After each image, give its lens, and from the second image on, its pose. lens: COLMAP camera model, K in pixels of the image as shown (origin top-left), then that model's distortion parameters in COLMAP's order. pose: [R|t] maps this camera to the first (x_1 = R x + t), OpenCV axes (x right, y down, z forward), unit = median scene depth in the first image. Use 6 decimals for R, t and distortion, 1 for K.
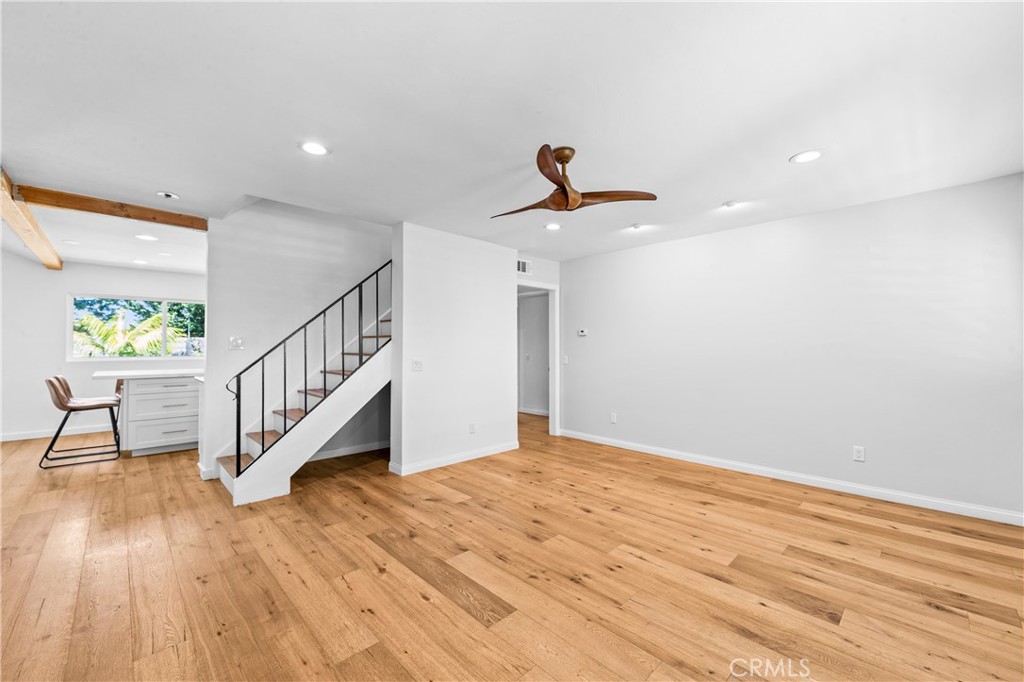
lens RADIAL K [[407.4, 0, 514.7], [0, 407.4, 345.3], [0, 0, 1]] dist [0.000625, -0.000988]
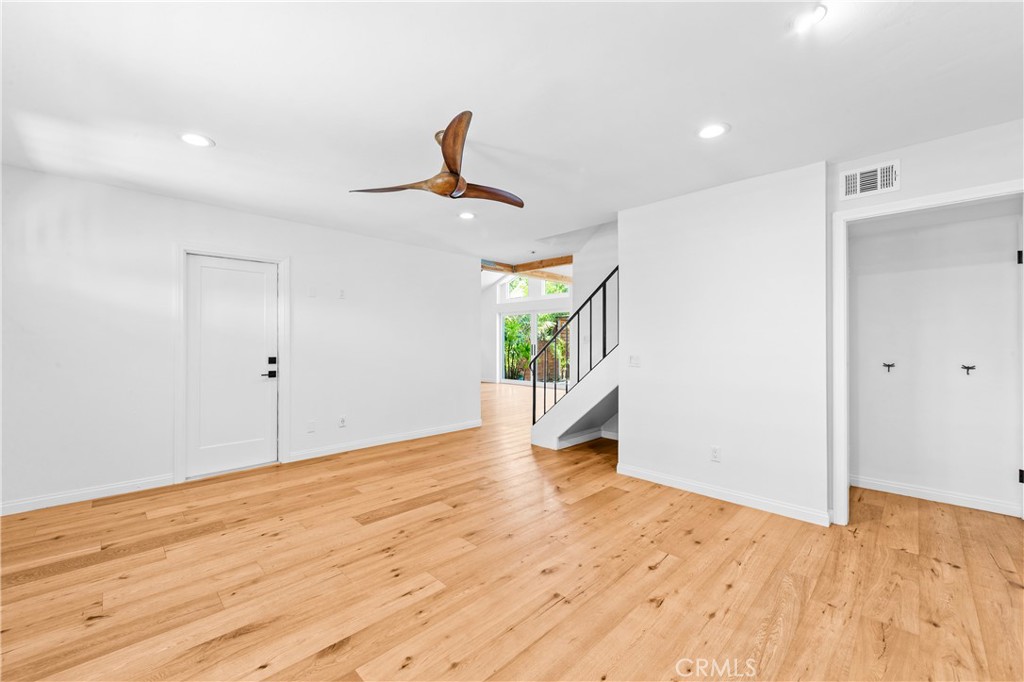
lens RADIAL K [[407.4, 0, 510.1], [0, 407.4, 338.4], [0, 0, 1]] dist [0.000625, -0.000988]
pose [[0.004929, -0.011912, -0.999917, 1.082993], [0.005260, 0.999916, -0.011886, 0.012947], [0.999974, -0.005201, 0.004991, 1.138767]]
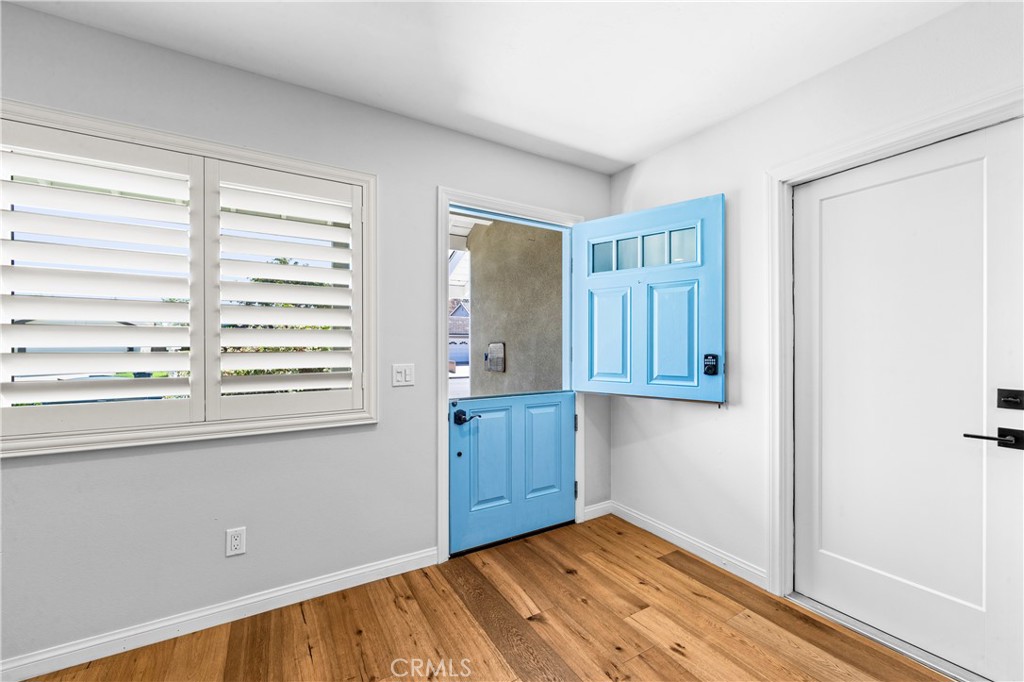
lens RADIAL K [[407.4, 0, 512.1], [0, 407.4, 342.7], [0, 0, 1]] dist [0.000625, -0.000988]
pose [[-0.971831, -0.001221, 0.235674, -0.011745], [-0.003960, 0.999930, -0.011150, 0.007378], [-0.235644, -0.011769, -0.971768, 0.907189]]
